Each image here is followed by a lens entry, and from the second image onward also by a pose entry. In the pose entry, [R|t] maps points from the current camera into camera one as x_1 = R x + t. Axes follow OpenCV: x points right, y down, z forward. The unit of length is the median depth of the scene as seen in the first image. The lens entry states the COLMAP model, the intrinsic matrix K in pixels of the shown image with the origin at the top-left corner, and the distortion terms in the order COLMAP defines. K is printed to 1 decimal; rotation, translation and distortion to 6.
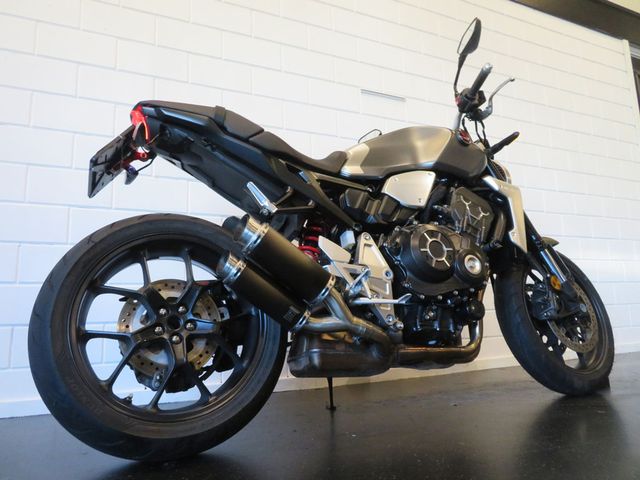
lens RADIAL K [[459.5, 0, 318.5], [0, 459.5, 241.3], [0, 0, 1]] dist [-0.003205, -0.000159]
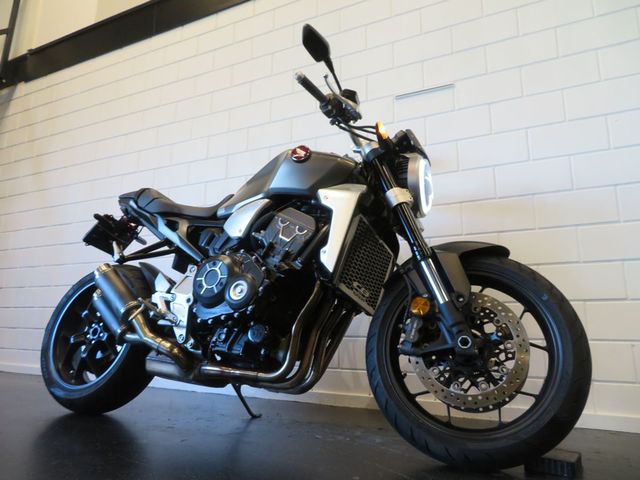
lens RADIAL K [[459.5, 0, 318.5], [0, 459.5, 241.3], [0, 0, 1]] dist [-0.003205, -0.000159]
pose [[0.611293, -0.112370, -0.783386, 1.277903], [0.091224, 0.993275, -0.071292, 0.032752], [0.786129, -0.027883, 0.617433, 0.514811]]
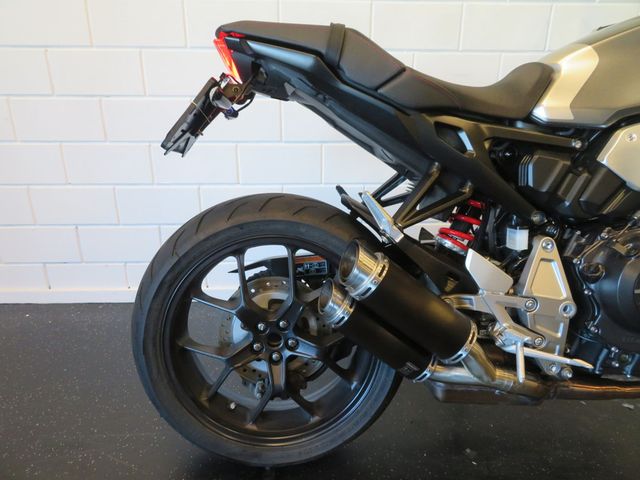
lens RADIAL K [[459.5, 0, 318.5], [0, 459.5, 241.3], [0, 0, 1]] dist [-0.003205, -0.000159]
pose [[0.926248, 0.171012, -0.335887, 0.020772], [0.021319, 0.865951, 0.499675, -0.351209], [0.376312, -0.469984, 0.798439, 0.357241]]
